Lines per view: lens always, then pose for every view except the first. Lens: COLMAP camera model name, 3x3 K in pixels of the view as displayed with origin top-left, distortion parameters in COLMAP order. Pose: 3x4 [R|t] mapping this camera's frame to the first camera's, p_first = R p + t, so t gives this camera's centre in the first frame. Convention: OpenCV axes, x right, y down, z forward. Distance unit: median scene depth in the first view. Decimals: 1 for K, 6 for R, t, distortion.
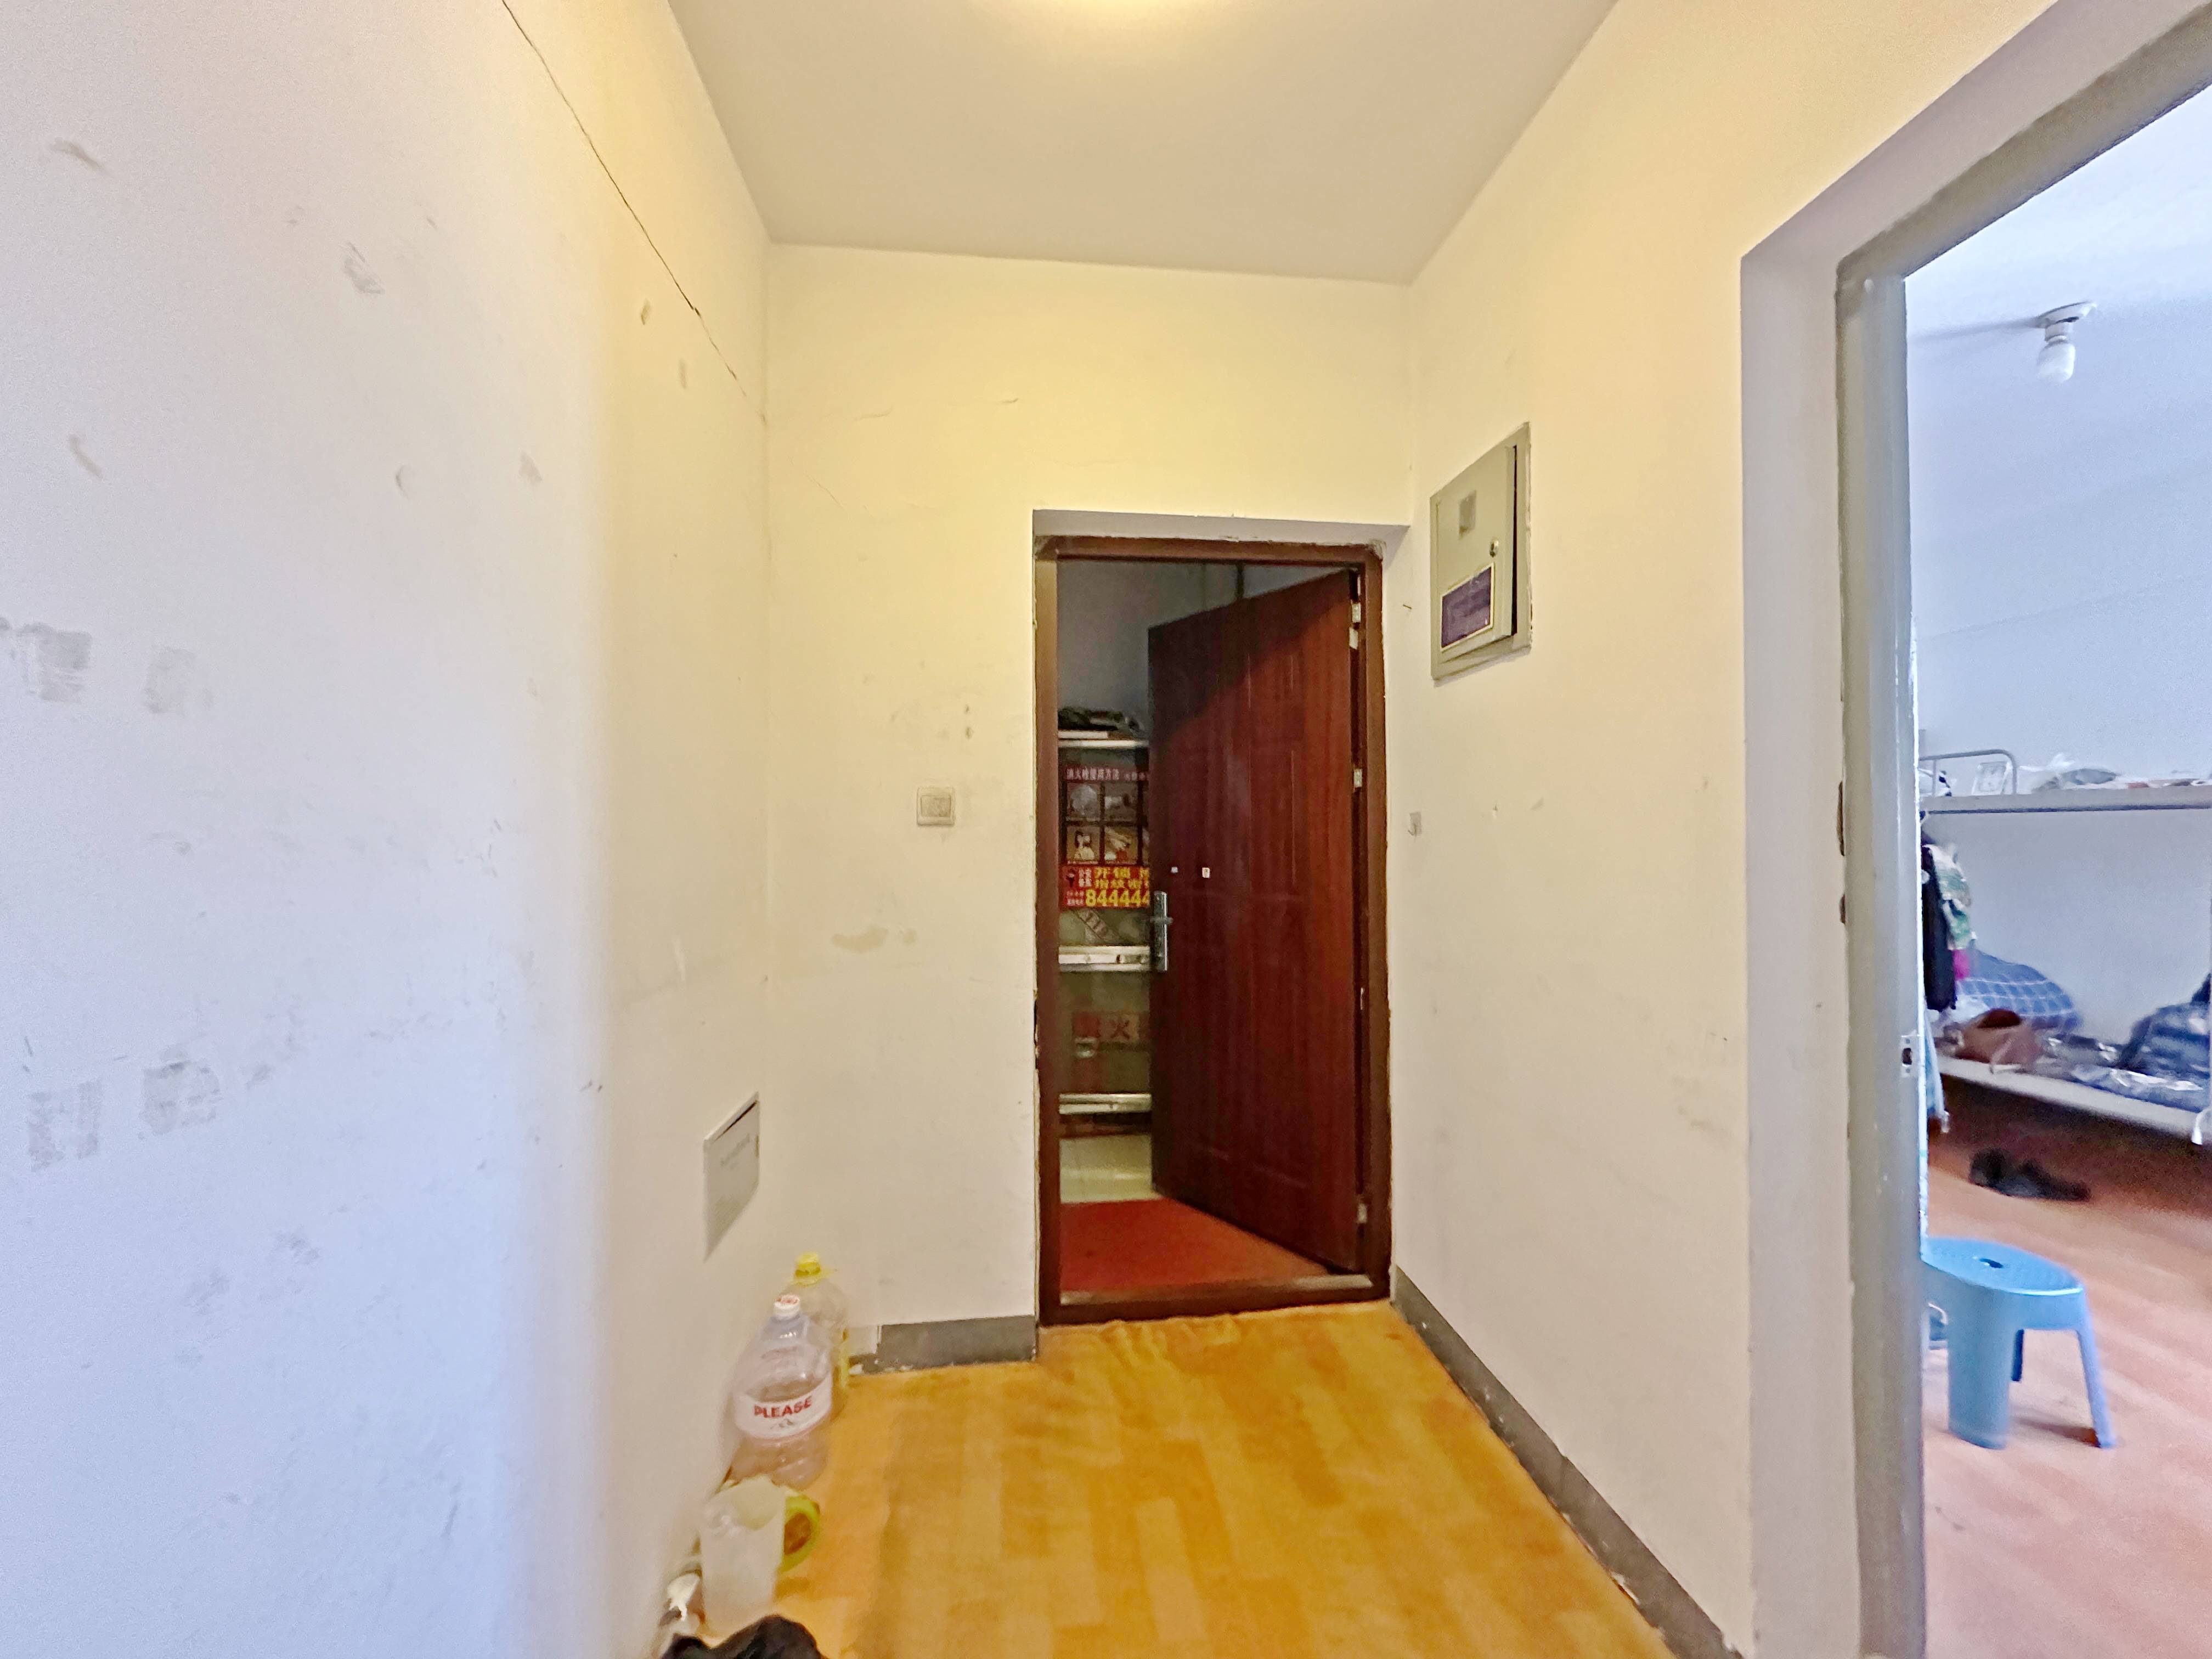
lens RADIAL K [[877.0, 0, 1111.7], [0, 877.0, 826.0], [0, 0, 1]] dist [0.002135, -0.000785]
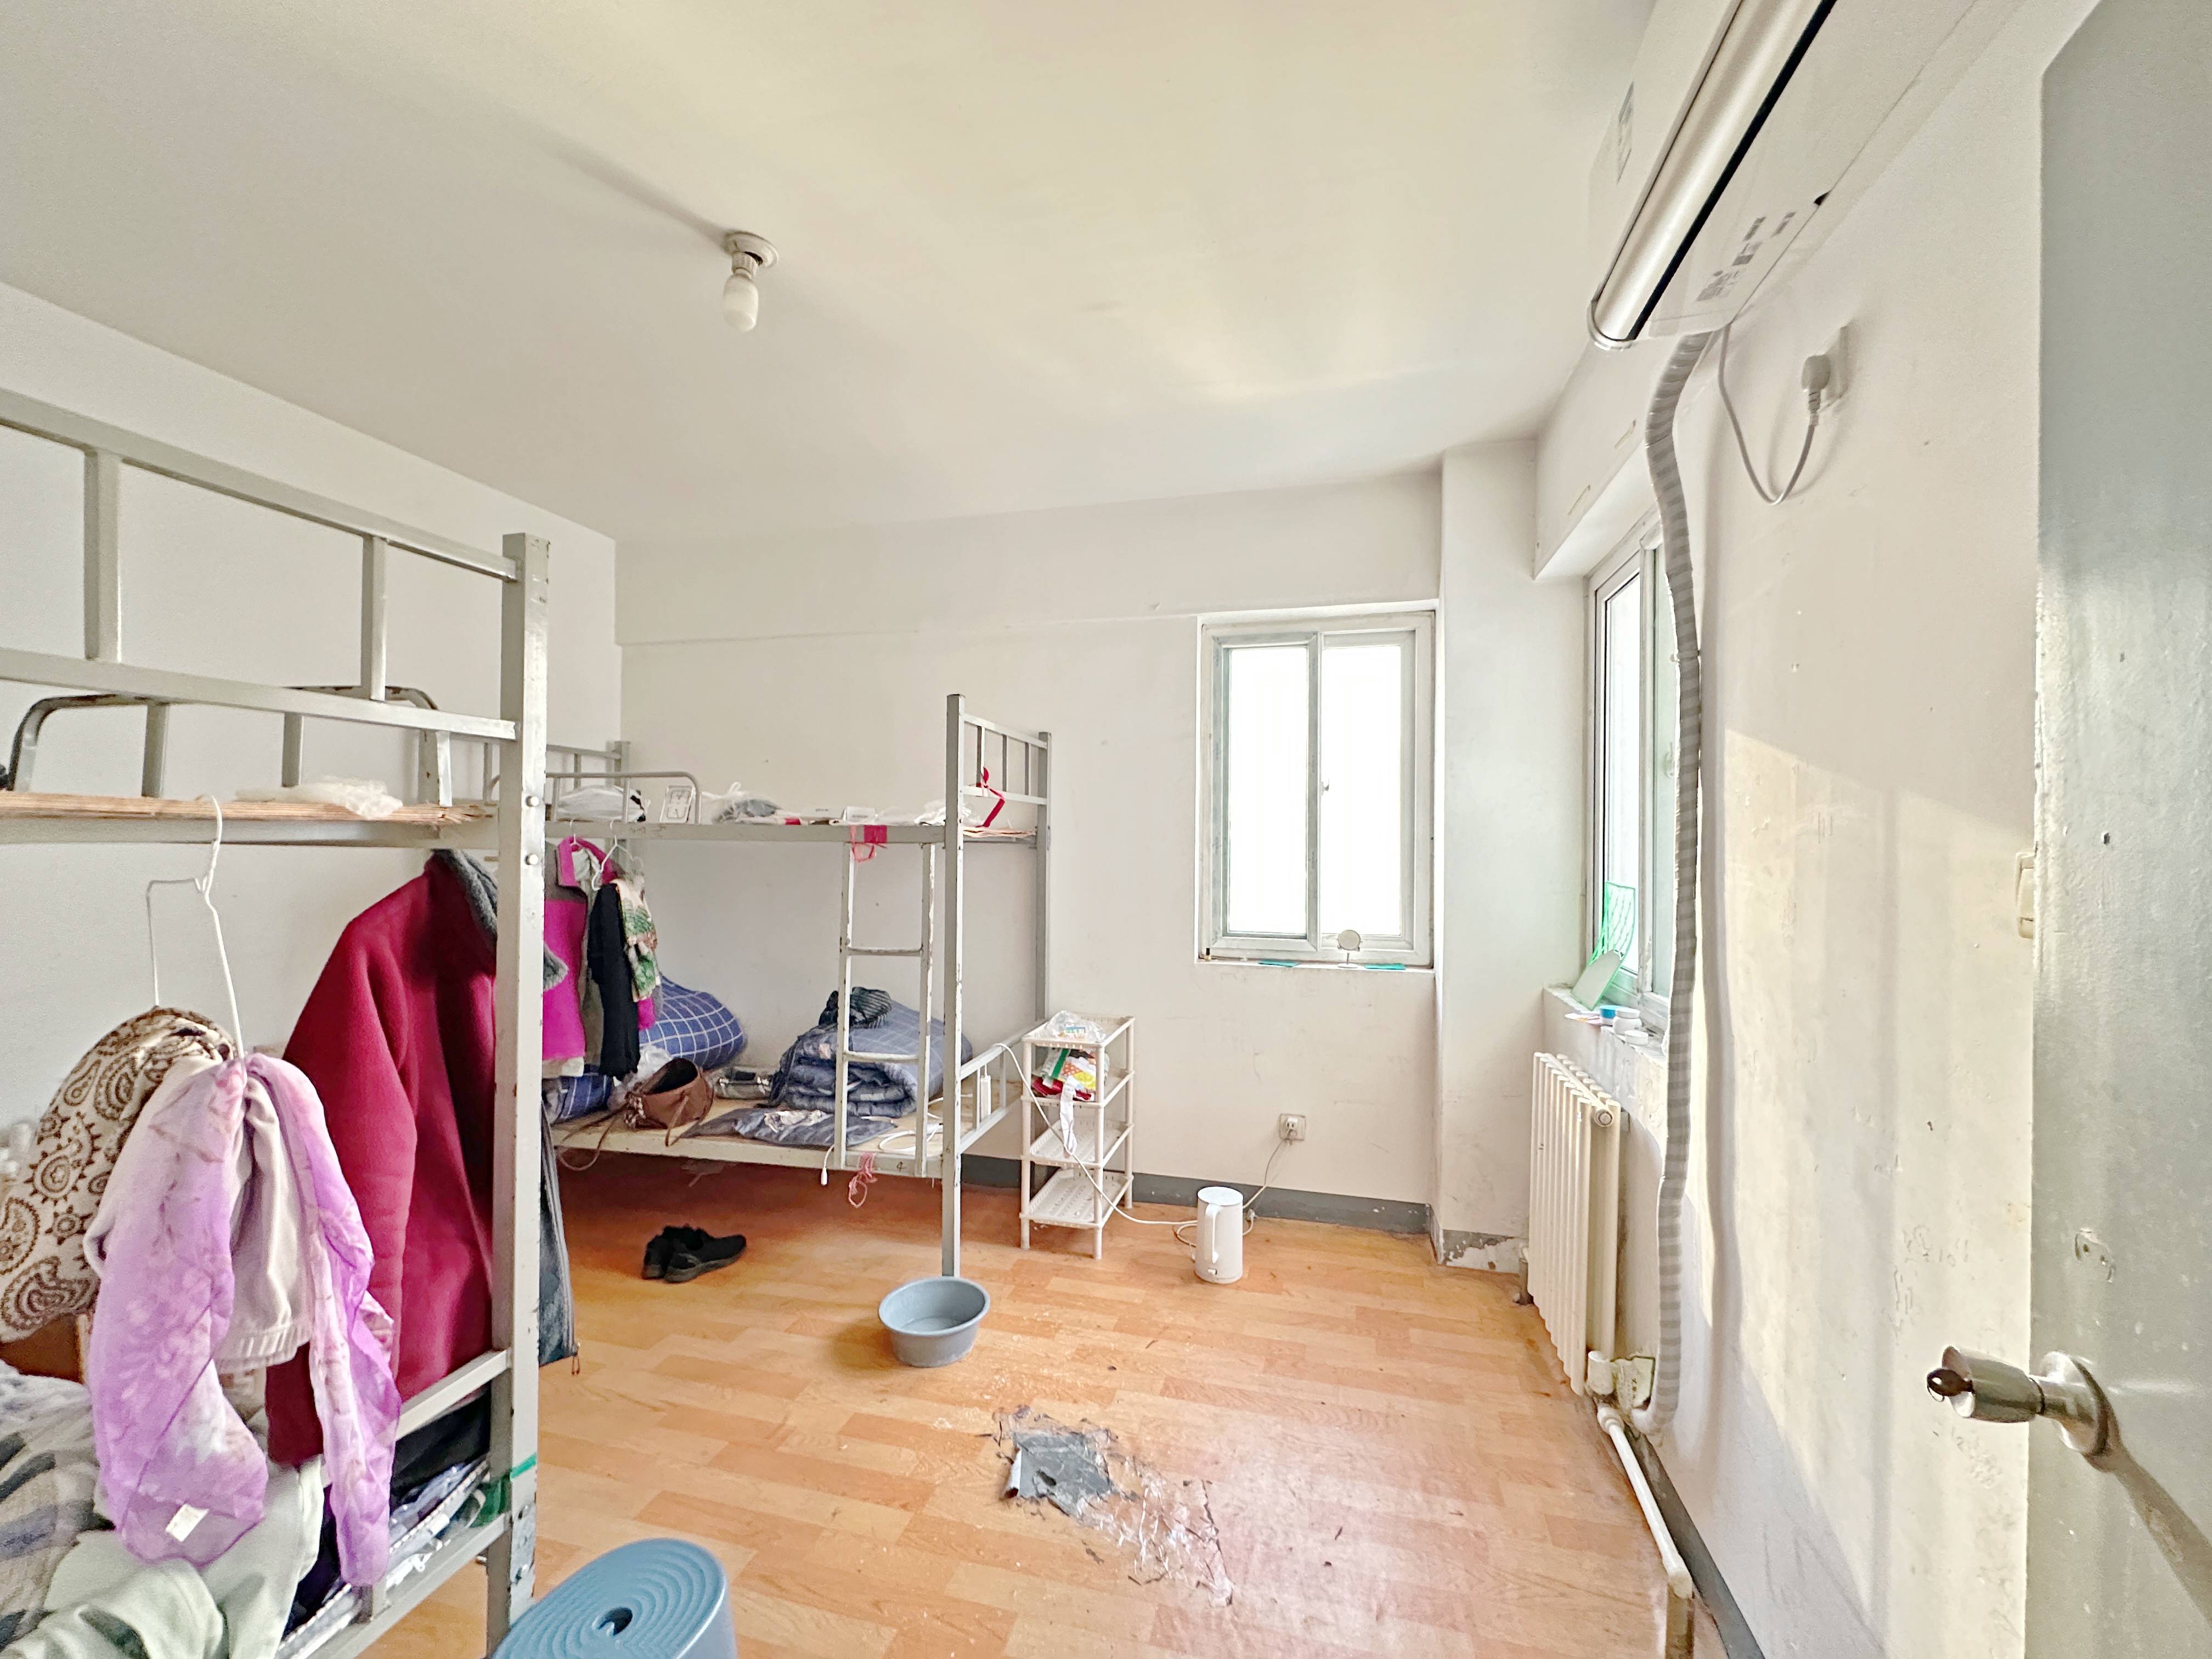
lens RADIAL K [[877.0, 0, 1106.8], [0, 877.0, 829.4], [0, 0, 1]] dist [0.002135, -0.000785]
pose [[0.347511, 0.017507, 0.937513, 0.333578], [-0.025489, 0.999633, -0.009219, -0.032208], [-0.937329, -0.020692, 0.347829, 0.295911]]
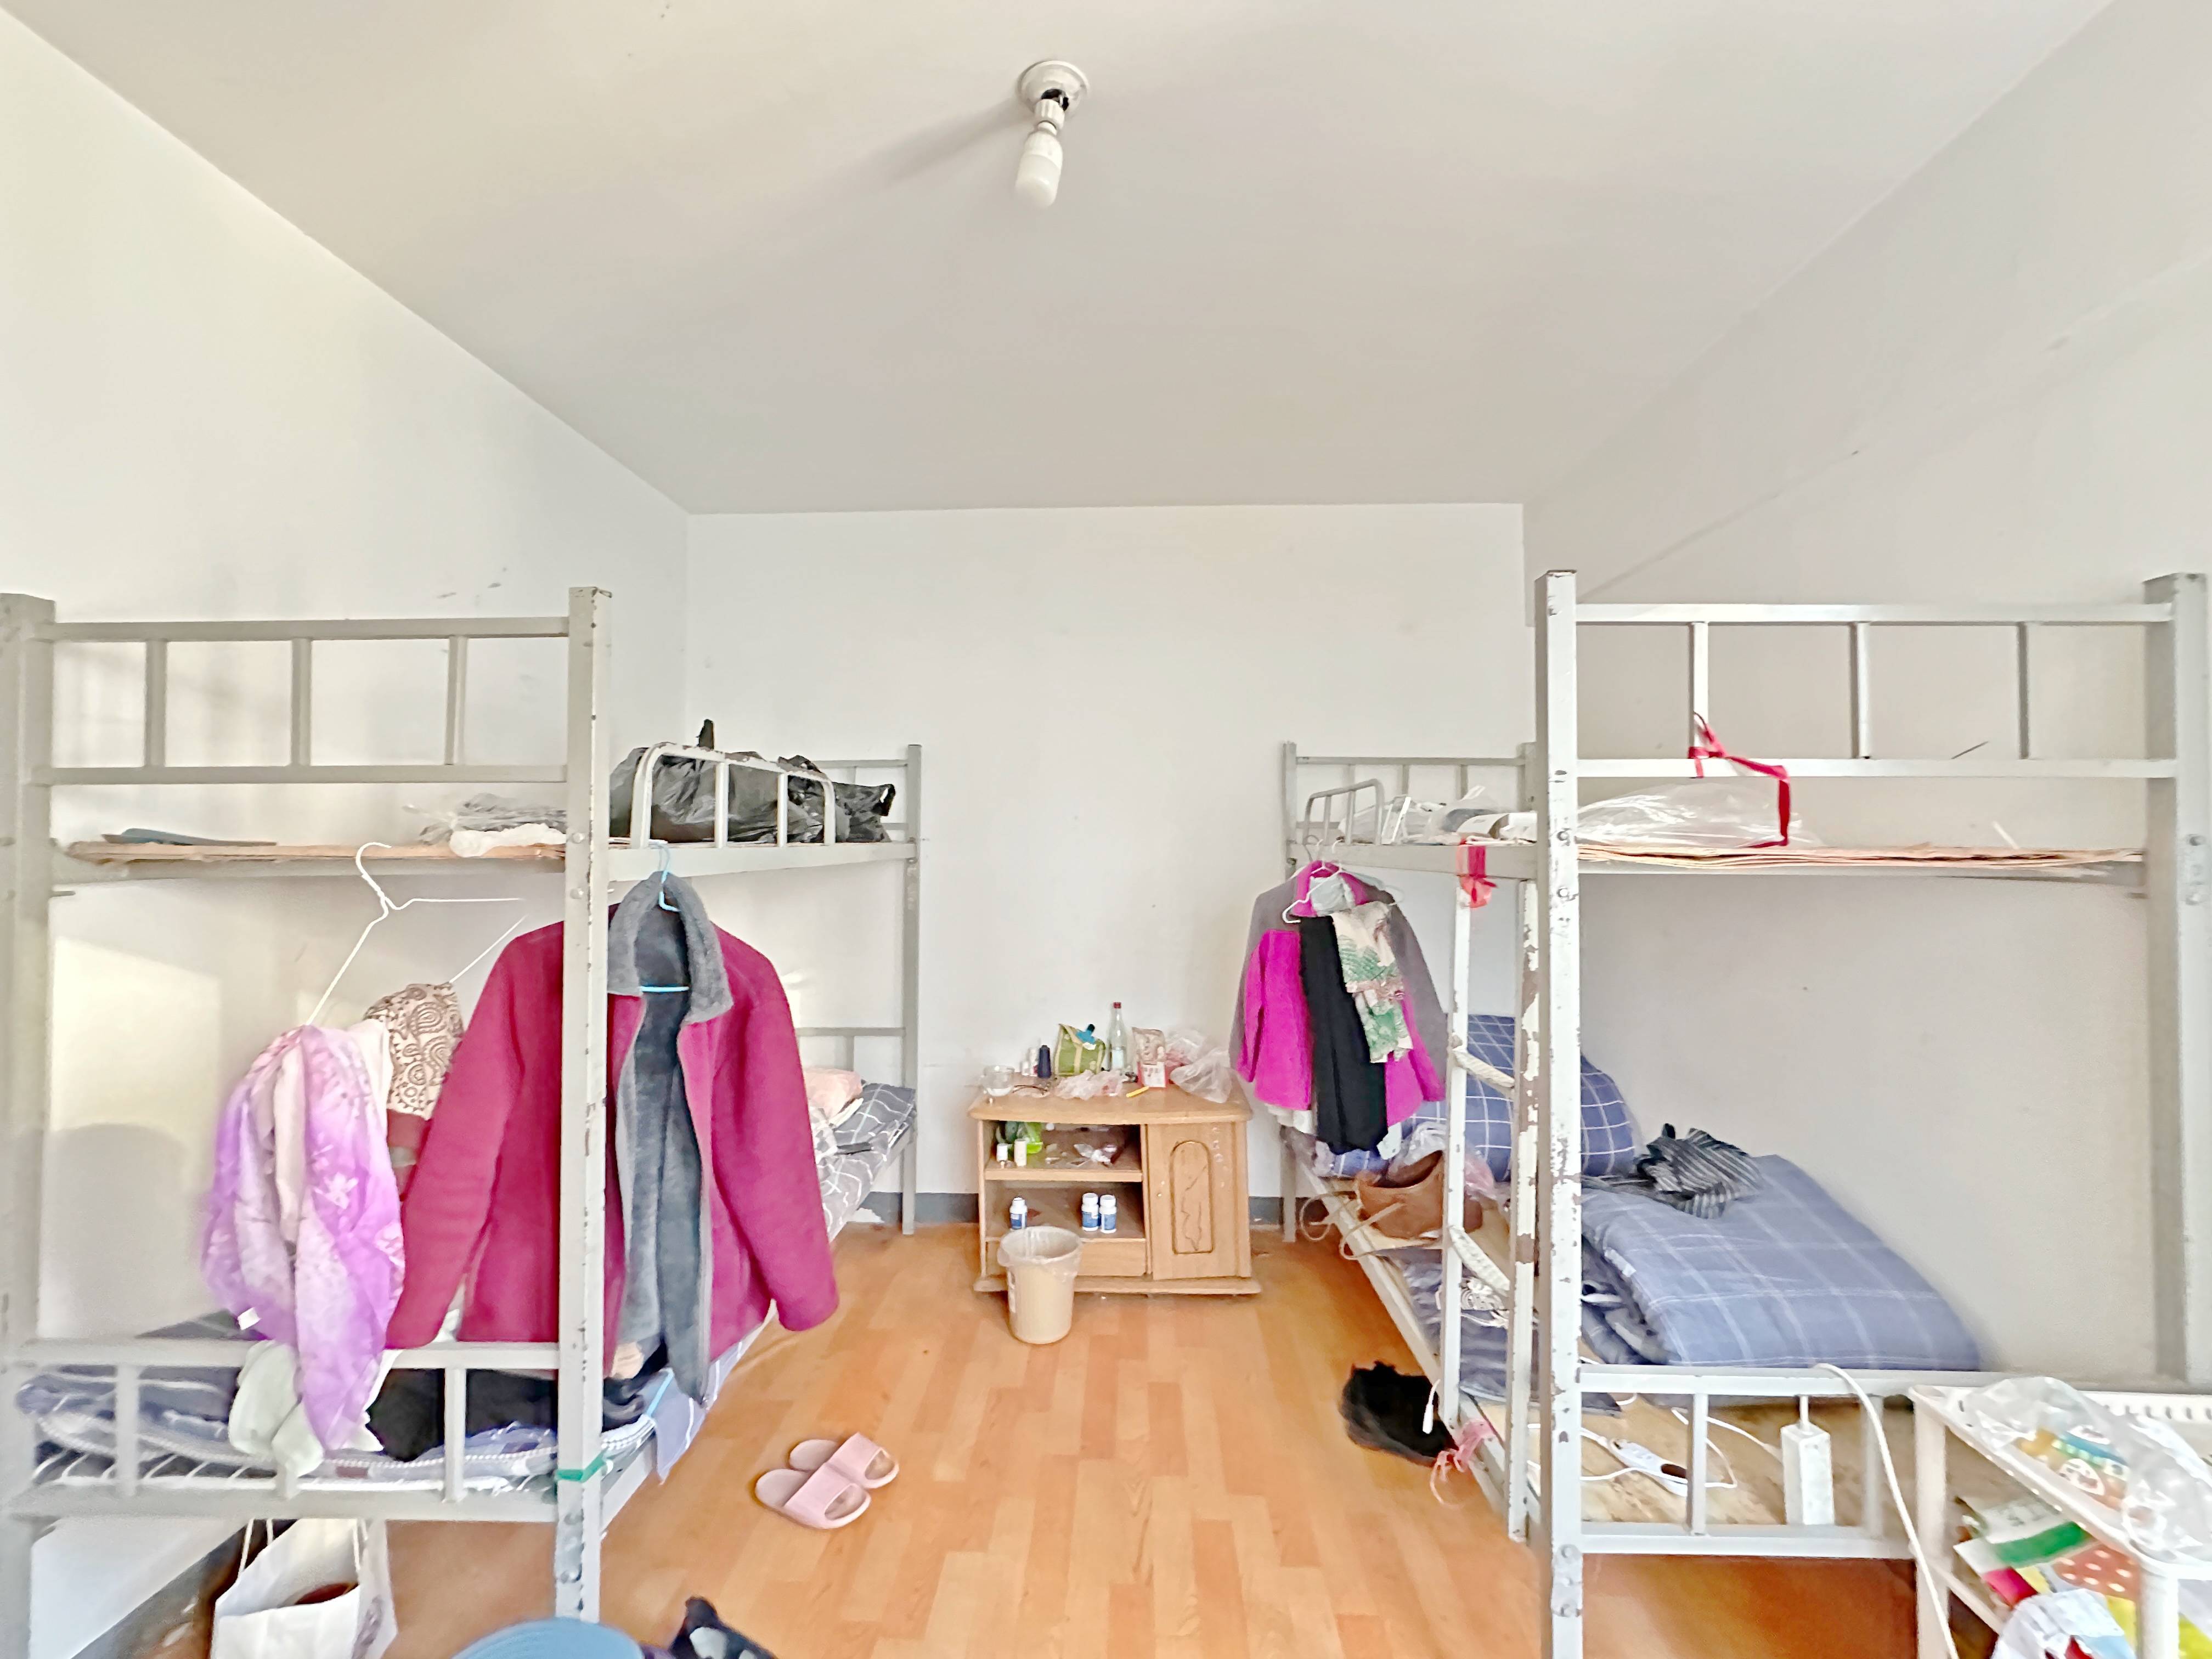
lens RADIAL K [[877.0, 0, 1102.6], [0, 877.0, 827.6], [0, 0, 1]] dist [0.002135, -0.000785]
pose [[0.991408, 0.002732, -0.130781, 0.891476], [-0.003416, 0.999982, -0.005006, -0.044887], [0.130765, 0.005410, 0.991399, 0.296222]]
